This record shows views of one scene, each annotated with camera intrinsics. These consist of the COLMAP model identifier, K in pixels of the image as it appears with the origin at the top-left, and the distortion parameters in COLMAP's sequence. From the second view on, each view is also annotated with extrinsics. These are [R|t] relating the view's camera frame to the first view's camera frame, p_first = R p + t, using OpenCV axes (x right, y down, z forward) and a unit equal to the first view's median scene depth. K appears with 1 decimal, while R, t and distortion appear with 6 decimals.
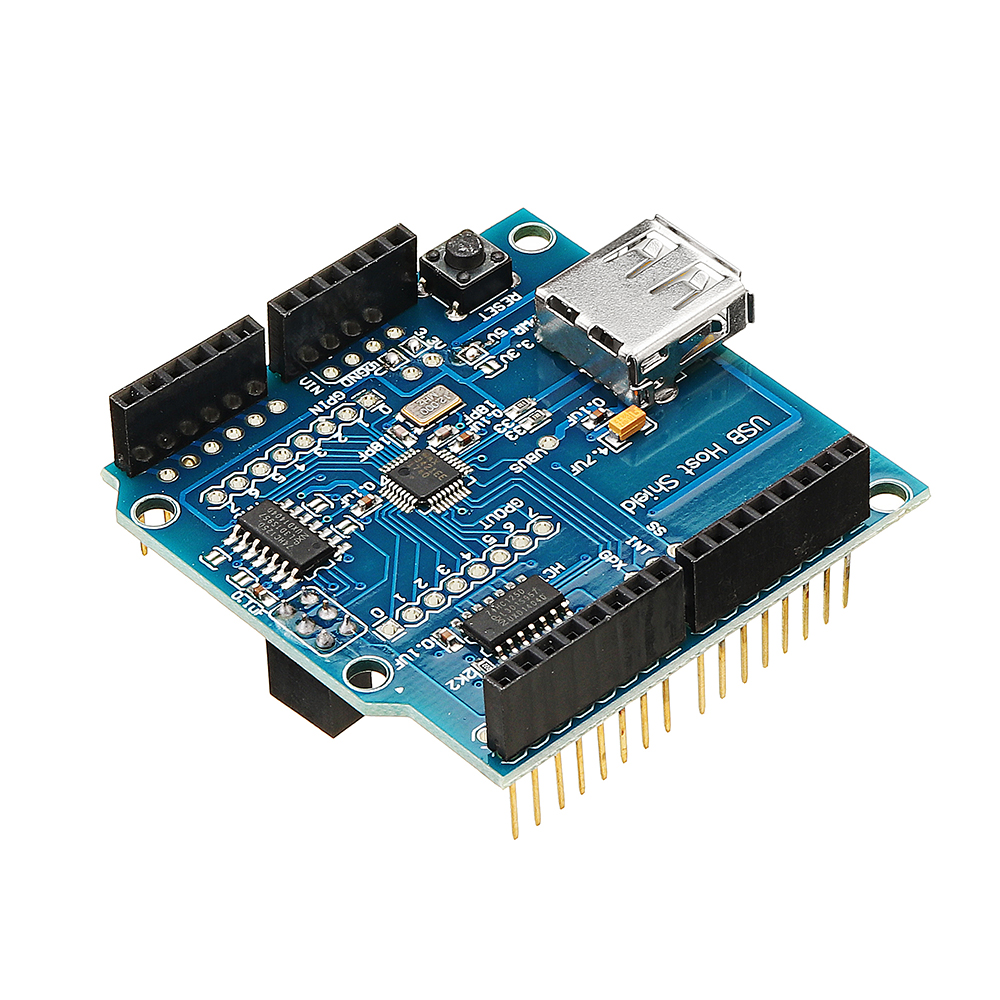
lens RADIAL K [[6184.8, 0, 502.0], [0, 6184.8, 498.4], [0, 0, 1]] dist [0.525902, 0.000000]
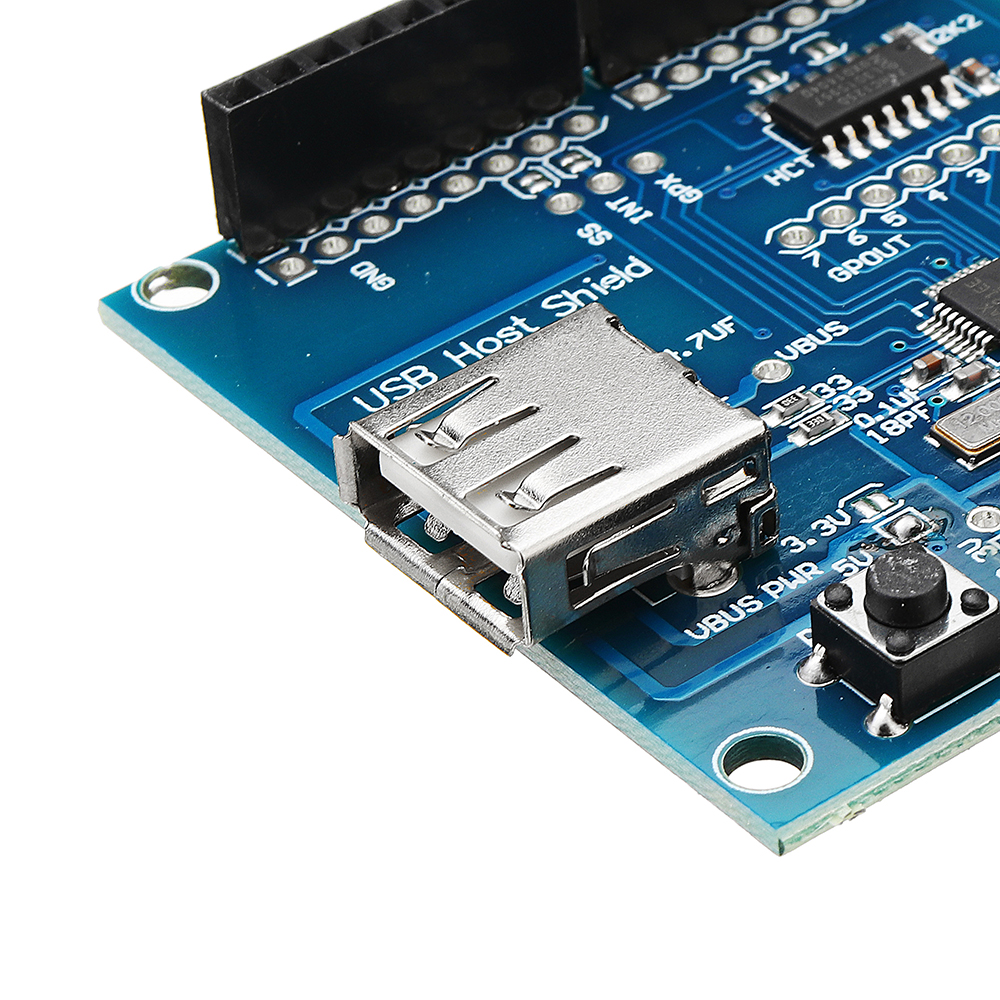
lens RADIAL K [[5113.3, 0, 497.0], [0, 5113.3, 499.6], [0, 0, 1]] dist [0.224349, 0.000000]
pose [[-0.989487, 0.017049, 0.143613, -0.032261], [0.144557, 0.146342, 0.978615, -0.442920], [-0.004332, 0.989087, -0.147268, 1.081348]]
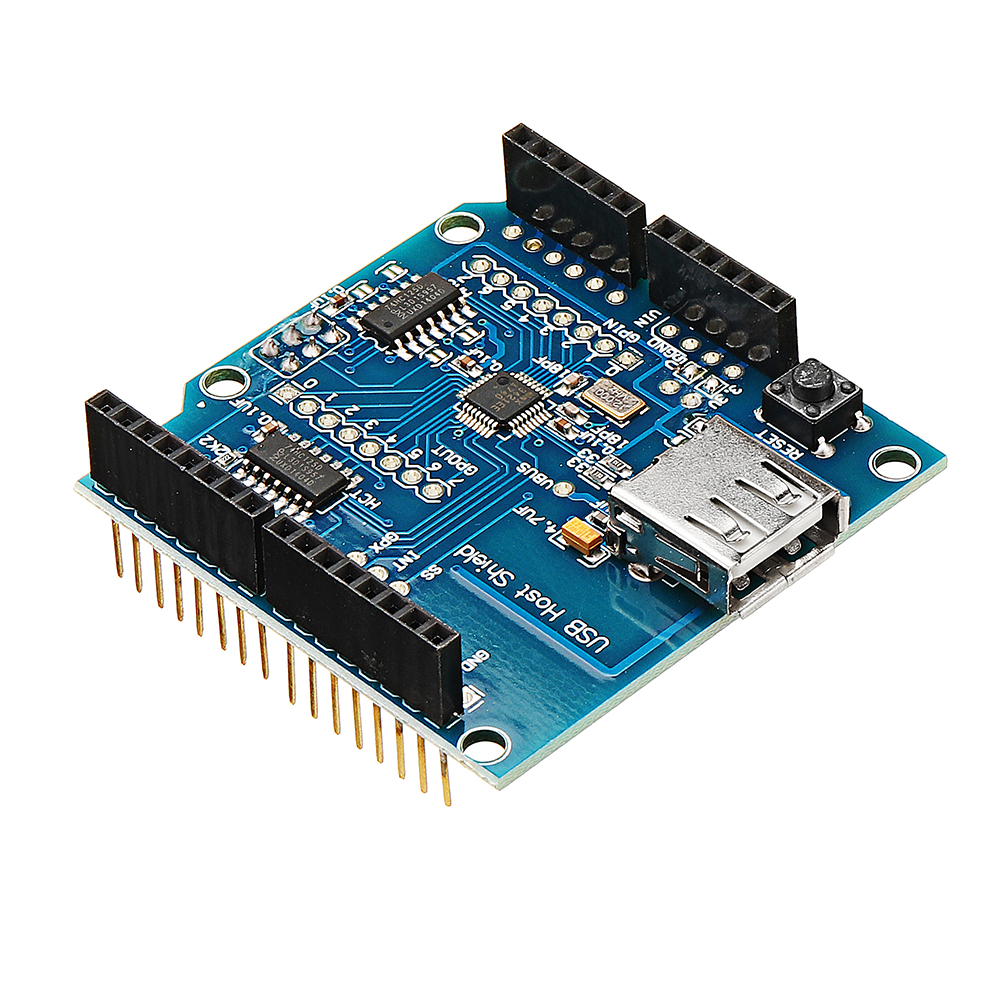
lens RADIAL K [[6184.8, 0, 497.8], [0, 6184.8, 498.9], [0, 0, 1]] dist [0.525902, 0.000000]
pose [[0.027661, 0.694376, -0.719081, 0.690766], [-0.659215, 0.553435, 0.509063, -0.484717], [0.751446, 0.459948, 0.473051, 0.549378]]
